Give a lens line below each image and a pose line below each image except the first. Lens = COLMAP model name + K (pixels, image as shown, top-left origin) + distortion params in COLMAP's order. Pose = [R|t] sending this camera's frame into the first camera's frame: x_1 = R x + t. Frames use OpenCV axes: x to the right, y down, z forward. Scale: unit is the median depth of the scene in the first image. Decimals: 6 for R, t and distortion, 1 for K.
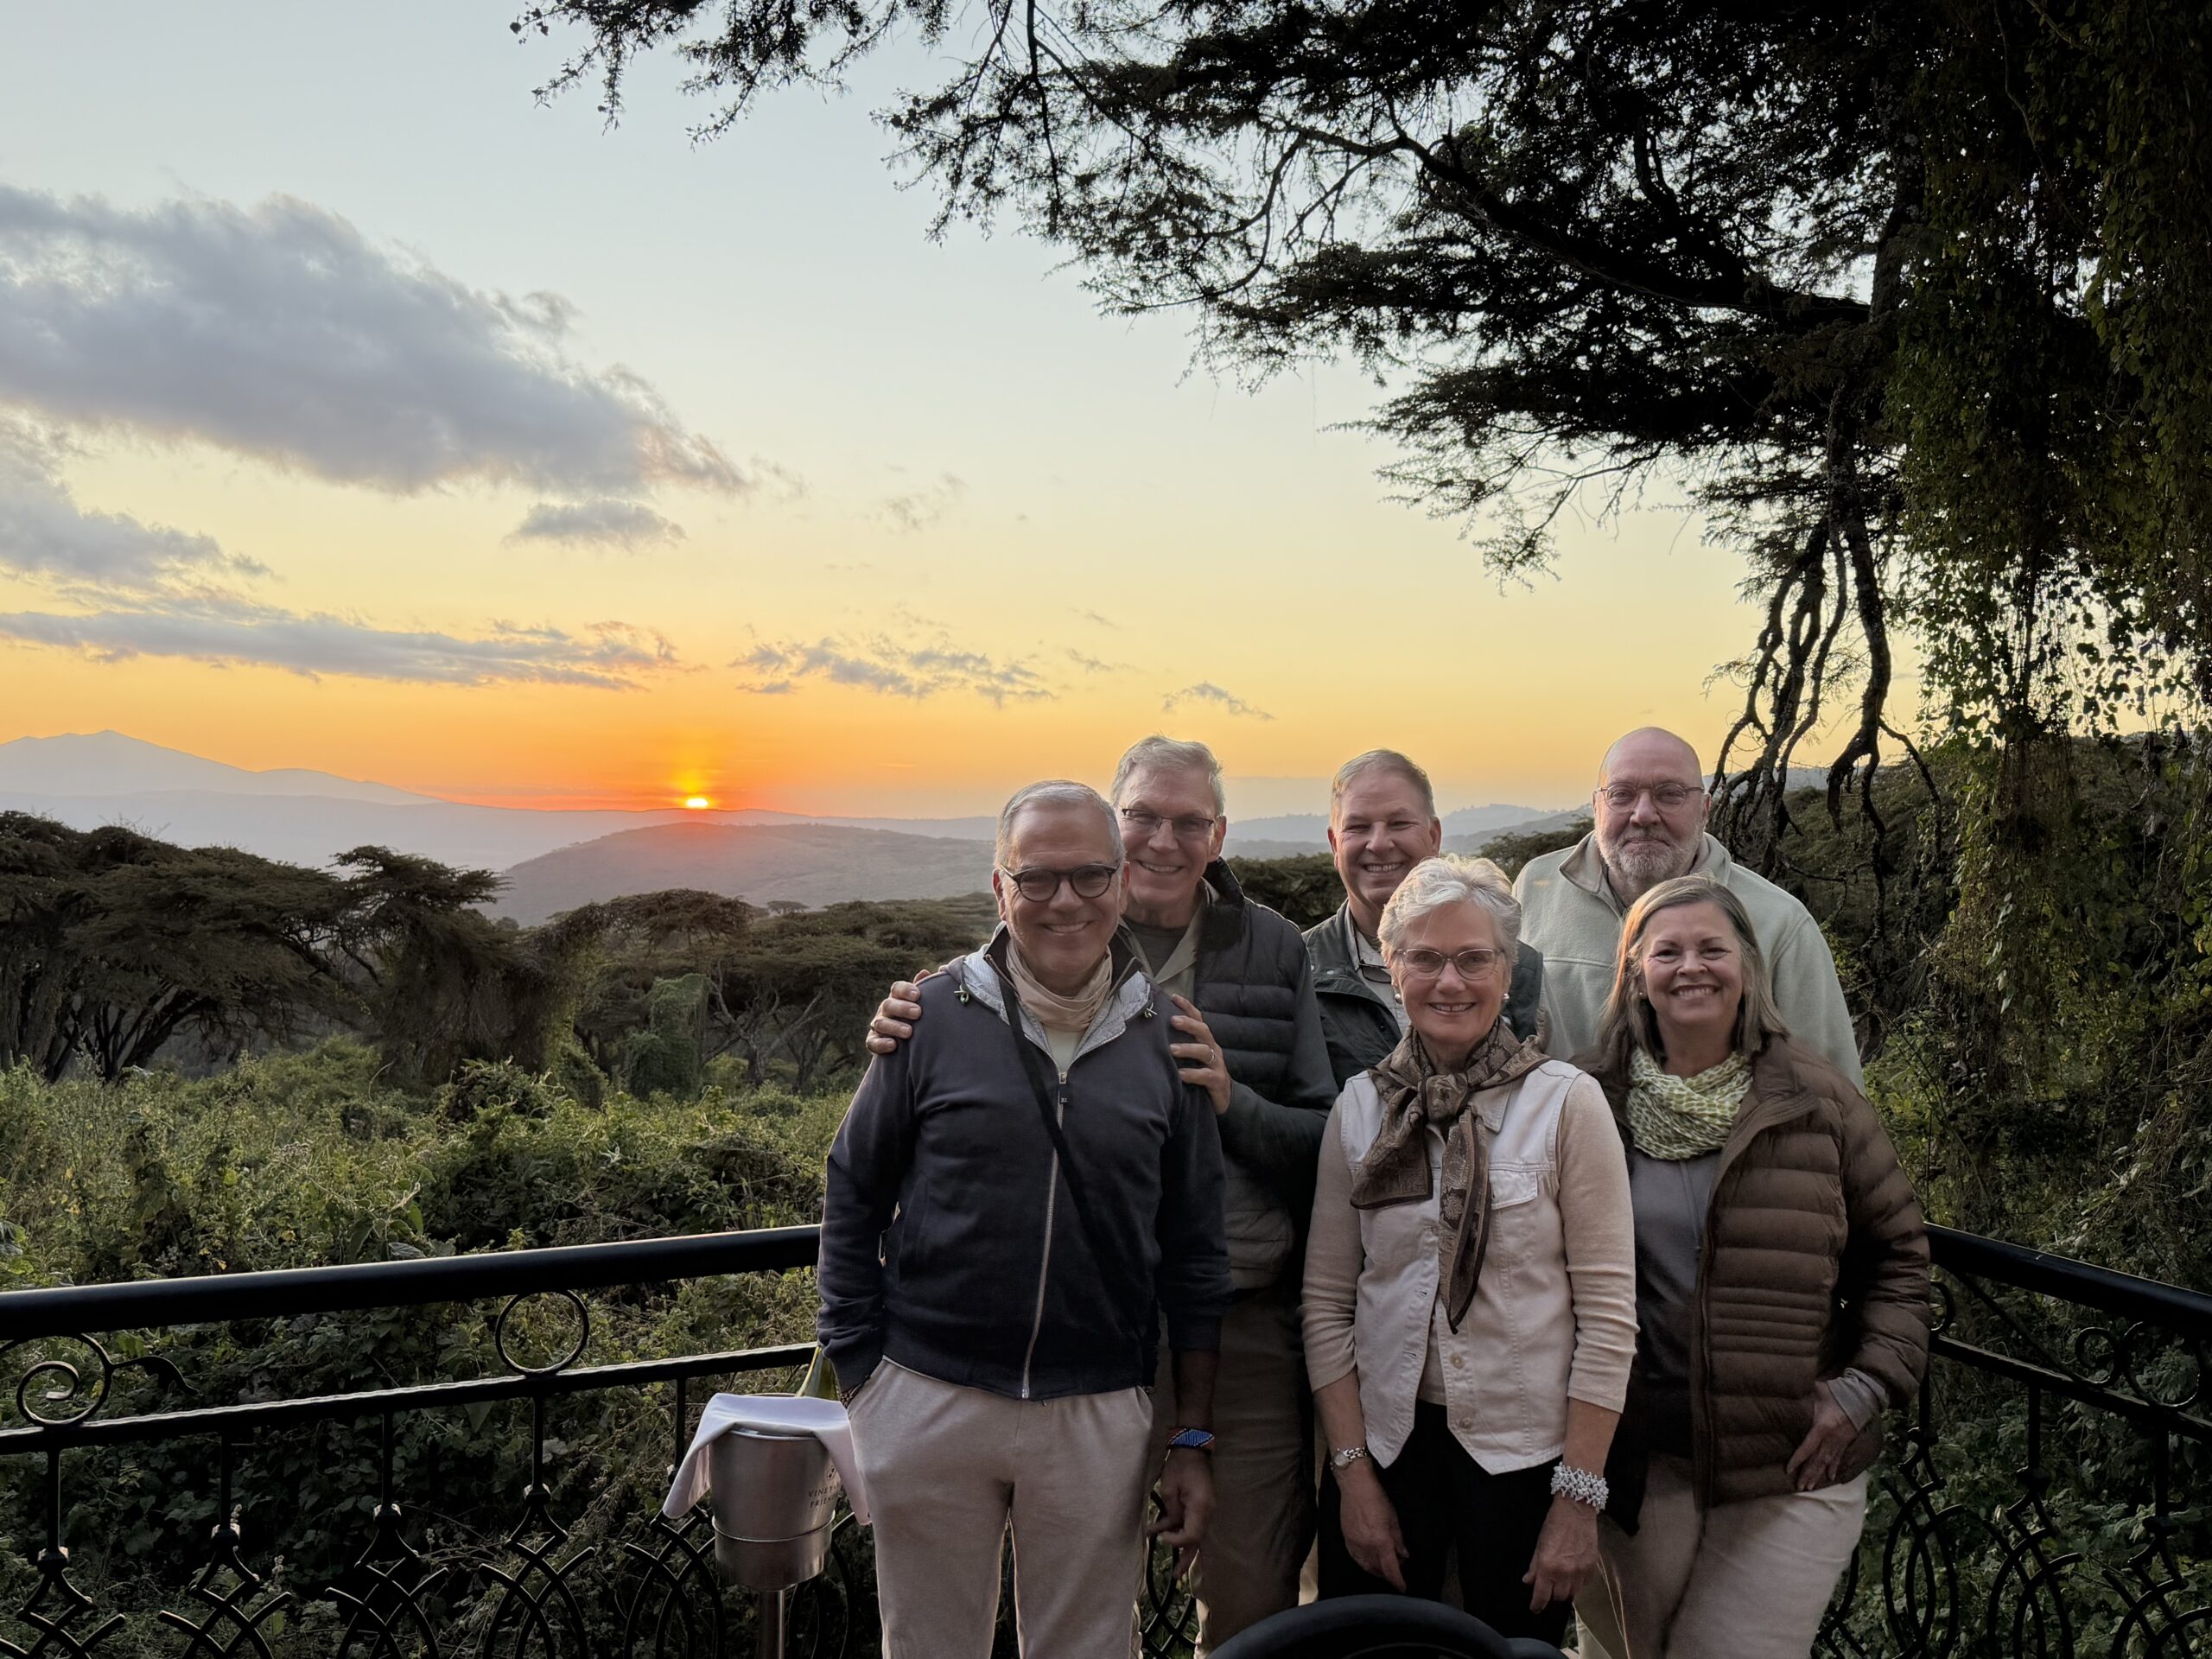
lens RADIAL K [[1803.6, 0, 1106.0], [0, 1803.6, 829.5], [0, 0, 1]] dist [0.170591, -0.333076]
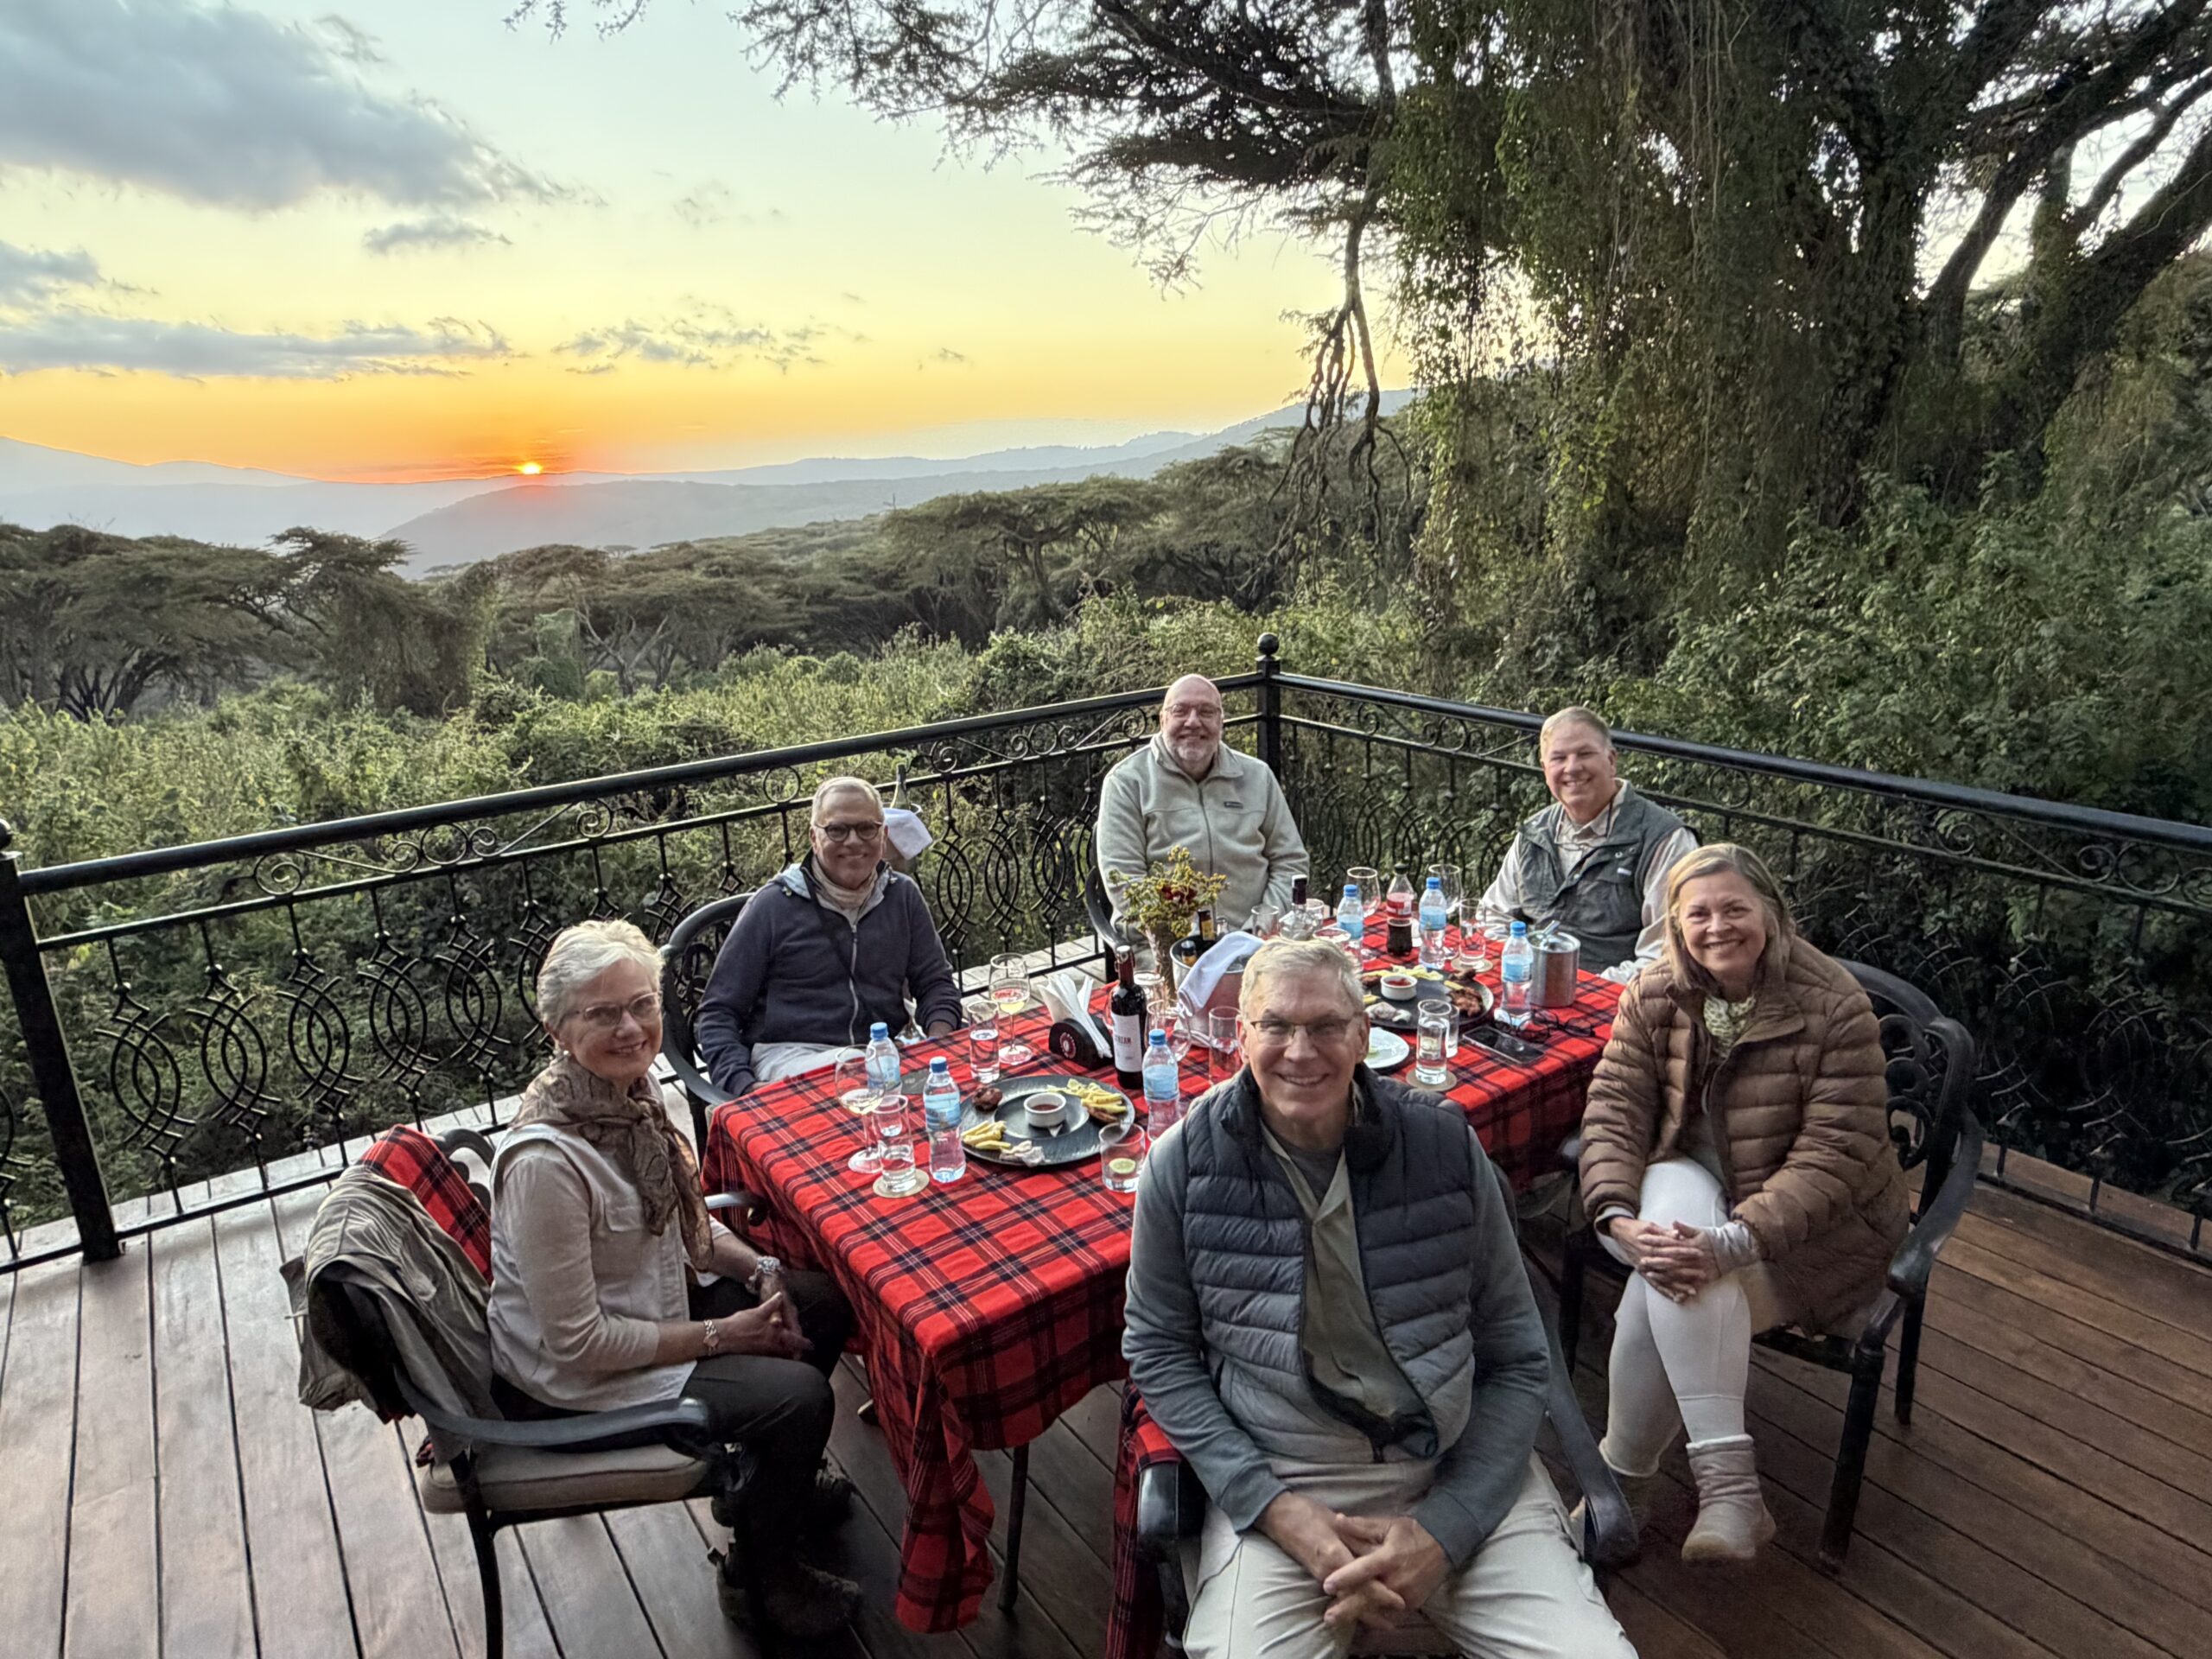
lens RADIAL K [[1351.0, 0, 1106.0], [0, 1351.0, 829.5], [0, 0, 1]] dist [-0.005221, -0.001287]
pose [[0.983709, -0.102153, 0.147927, -0.030576], [0.059724, 0.961831, 0.267046, -0.018327], [-0.169560, -0.253861, 0.952263, -0.127855]]
